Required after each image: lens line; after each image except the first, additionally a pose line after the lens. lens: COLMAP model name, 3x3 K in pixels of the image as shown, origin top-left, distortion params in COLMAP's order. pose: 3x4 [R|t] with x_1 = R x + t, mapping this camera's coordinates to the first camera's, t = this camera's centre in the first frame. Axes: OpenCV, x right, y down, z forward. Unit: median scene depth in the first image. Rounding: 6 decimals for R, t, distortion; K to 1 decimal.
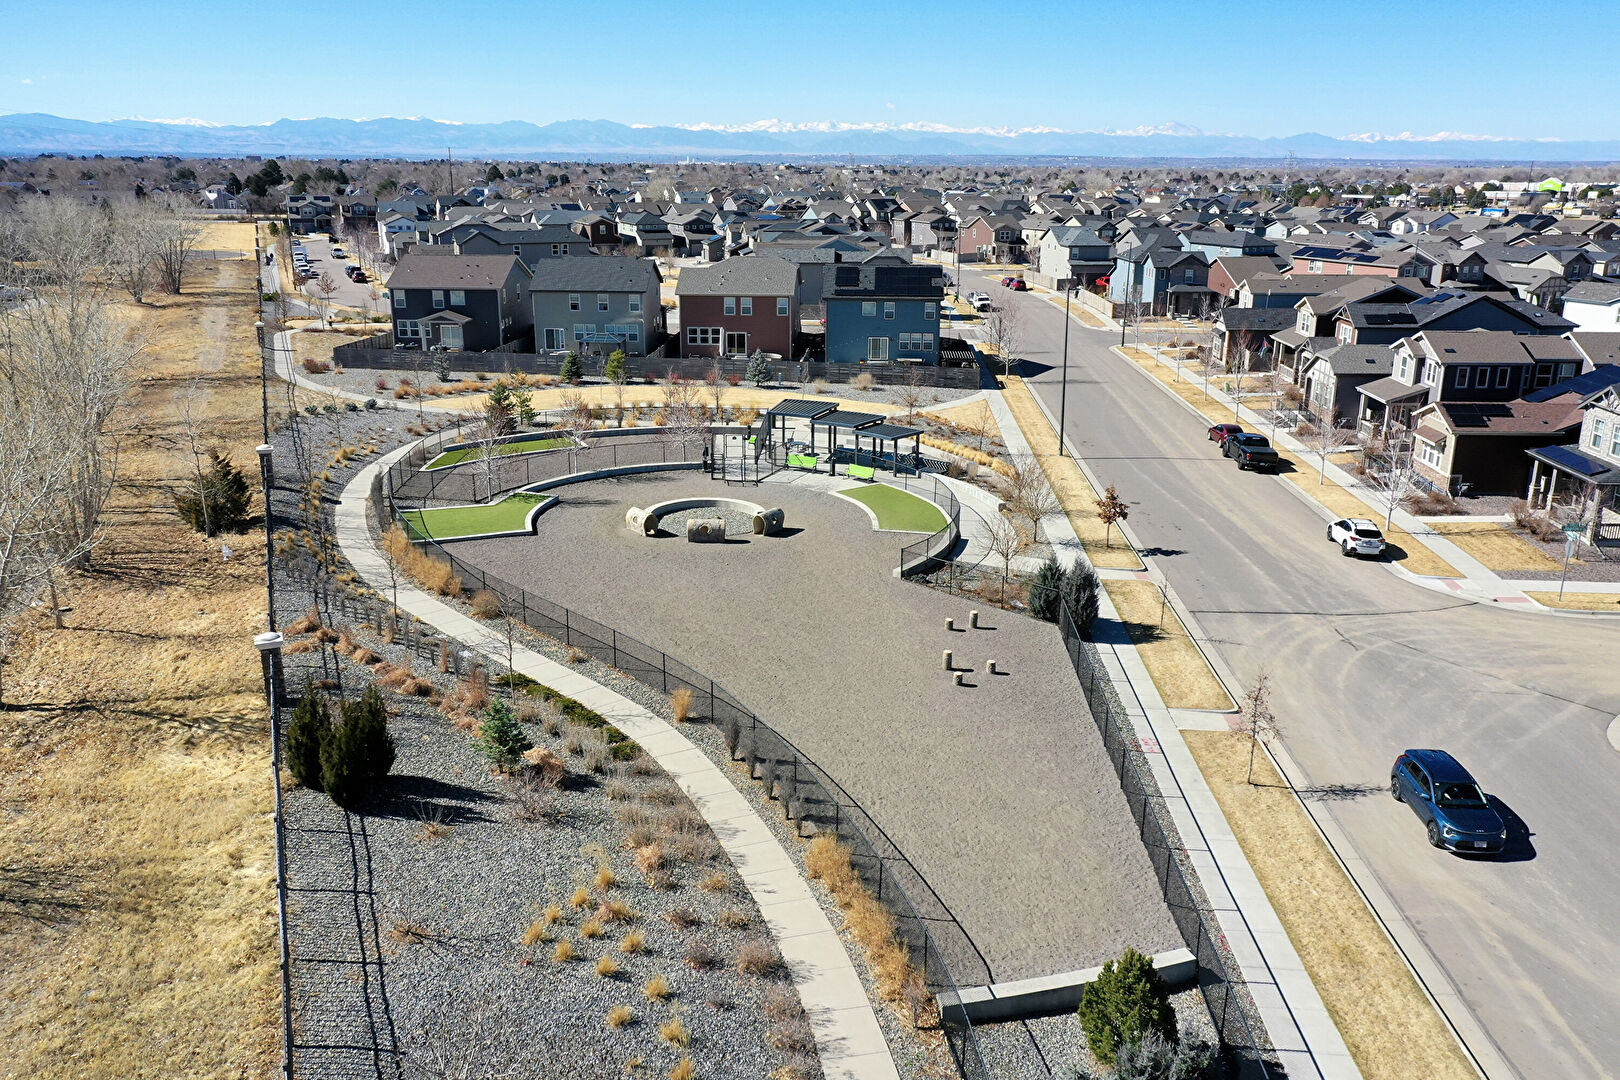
lens RADIAL K [[1256.4, 0, 852.9], [0, 1256.4, 539.9], [0, 0, 1]] dist [-0.007775, 0.001444]
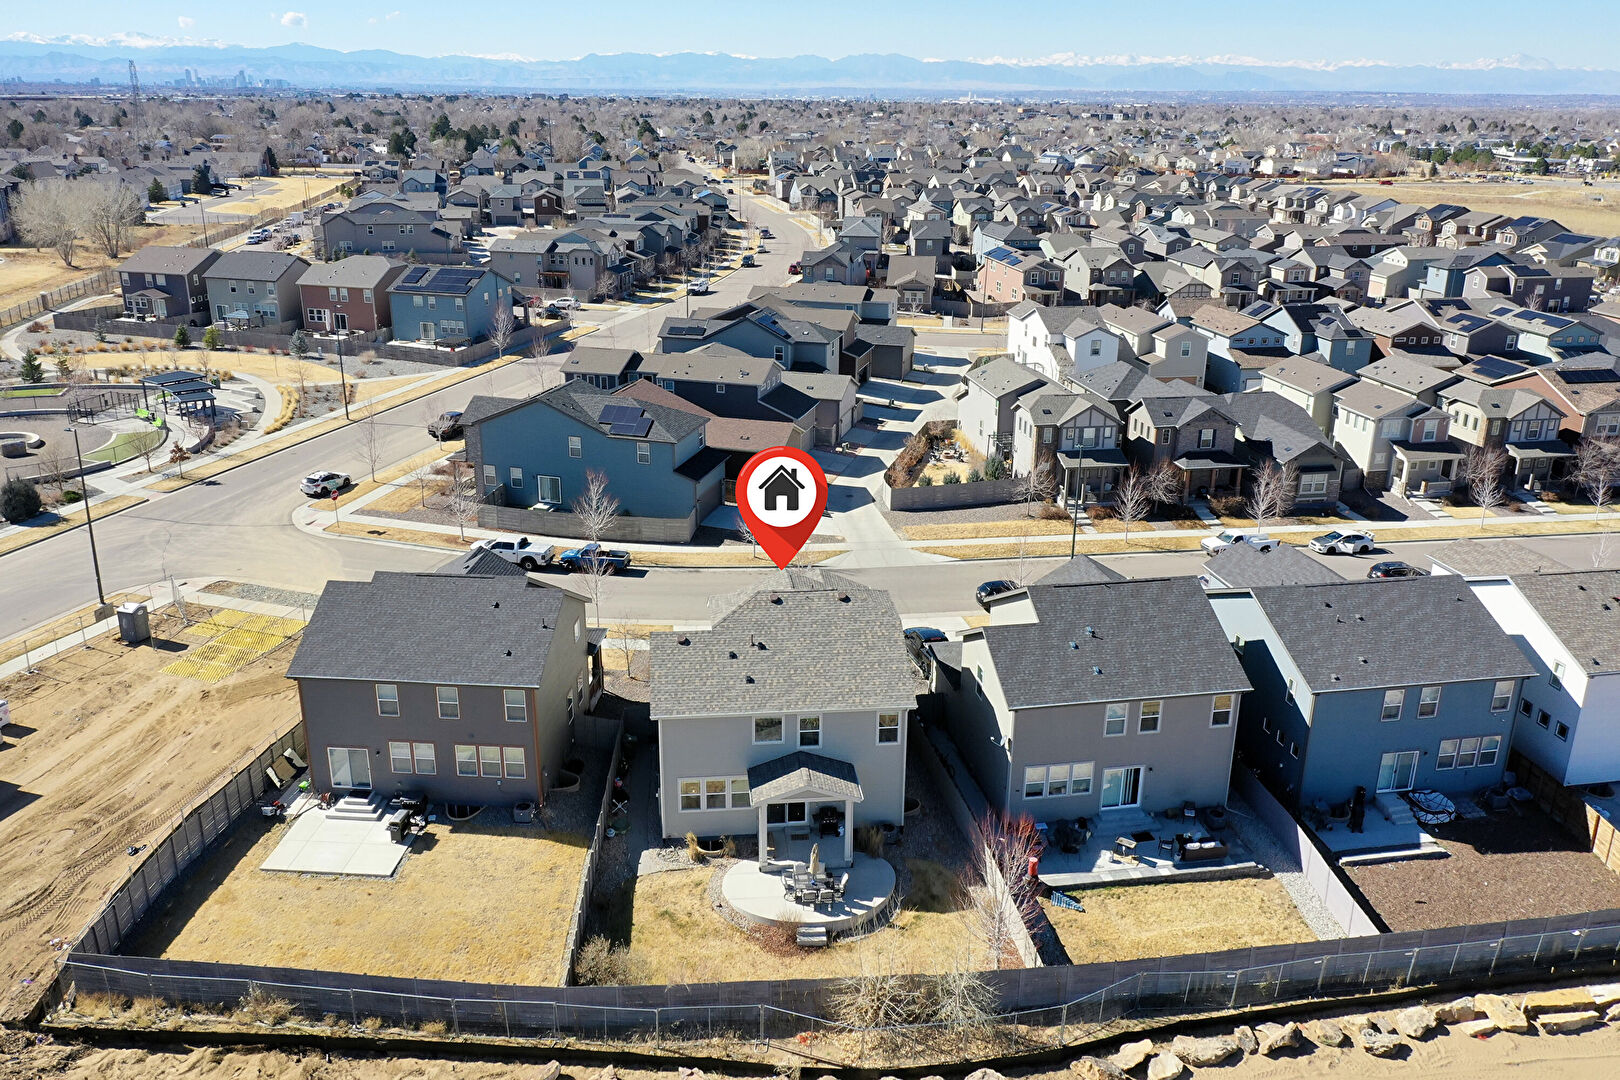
lens RADIAL K [[1272.0, 0, 810.0], [0, 1272.0, 540.0], [0, 0, 1]] dist [0.000912, 0.005972]
pose [[0.968504, 0.085030, -0.234030, 0.740740], [-0.074923, 0.995845, 0.051761, -0.032280], [0.237458, -0.032597, 0.970851, -0.213833]]
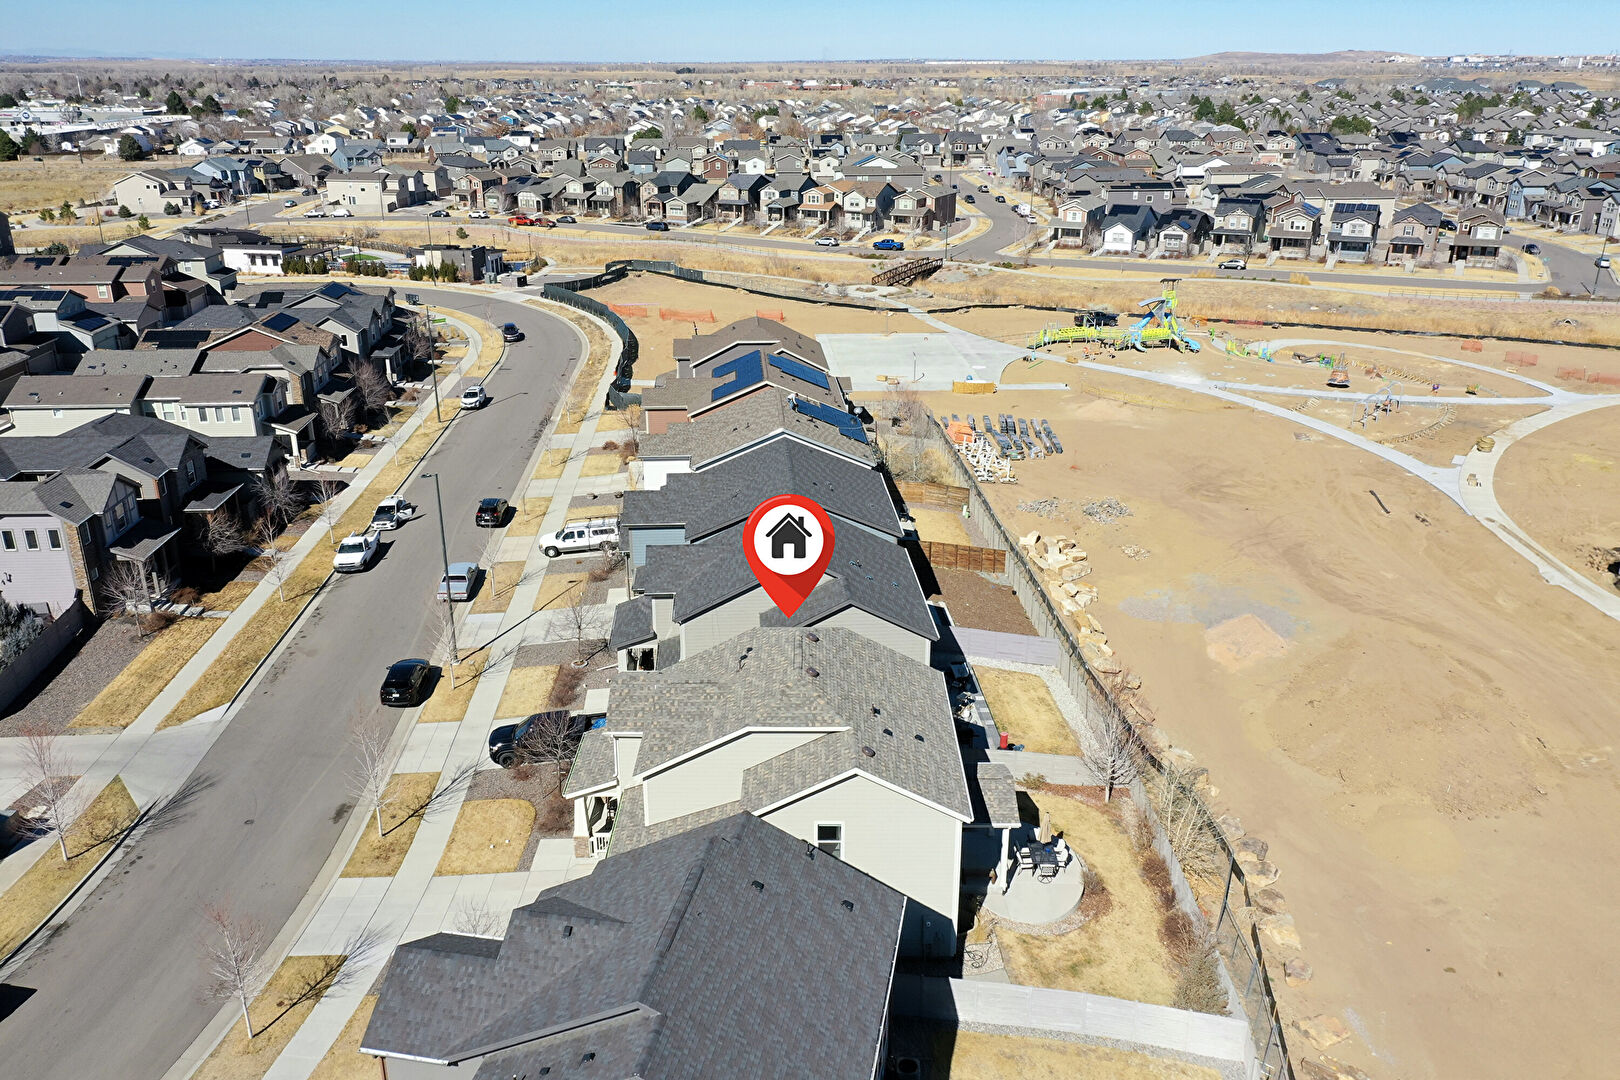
lens RADIAL K [[1272.0, 0, 810.0], [0, 1272.0, 540.0], [0, 0, 1]] dist [0.000912, 0.005972]
pose [[0.346134, -0.336723, 0.875676, 0.262396], [0.270282, 0.929590, 0.250618, -0.128128], [-0.898409, 0.149932, 0.412773, 0.083806]]
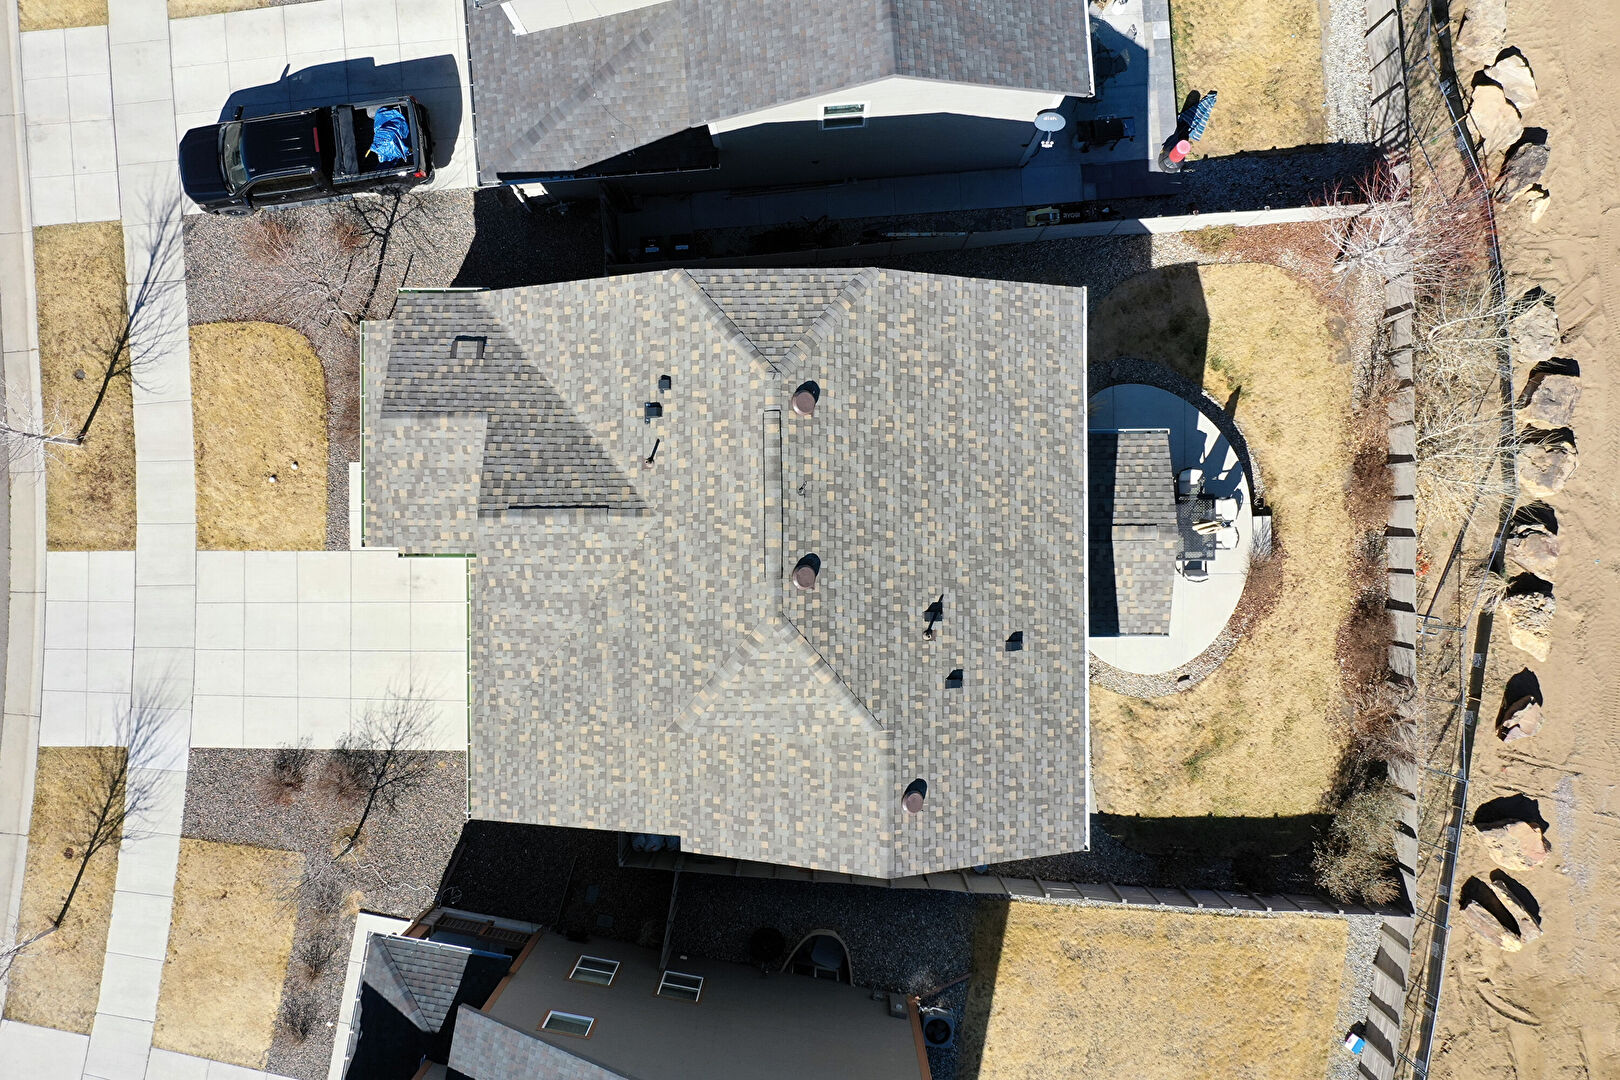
lens RADIAL K [[1272.0, 0, 810.0], [0, 1272.0, 540.0], [0, 0, 1]] dist [0.000912, 0.005972]
pose [[0.340987, -0.939996, -0.011656, 0.621379], [0.279634, 0.089584, 0.955918, -0.169677], [-0.897515, -0.329215, 0.293402, 0.205853]]
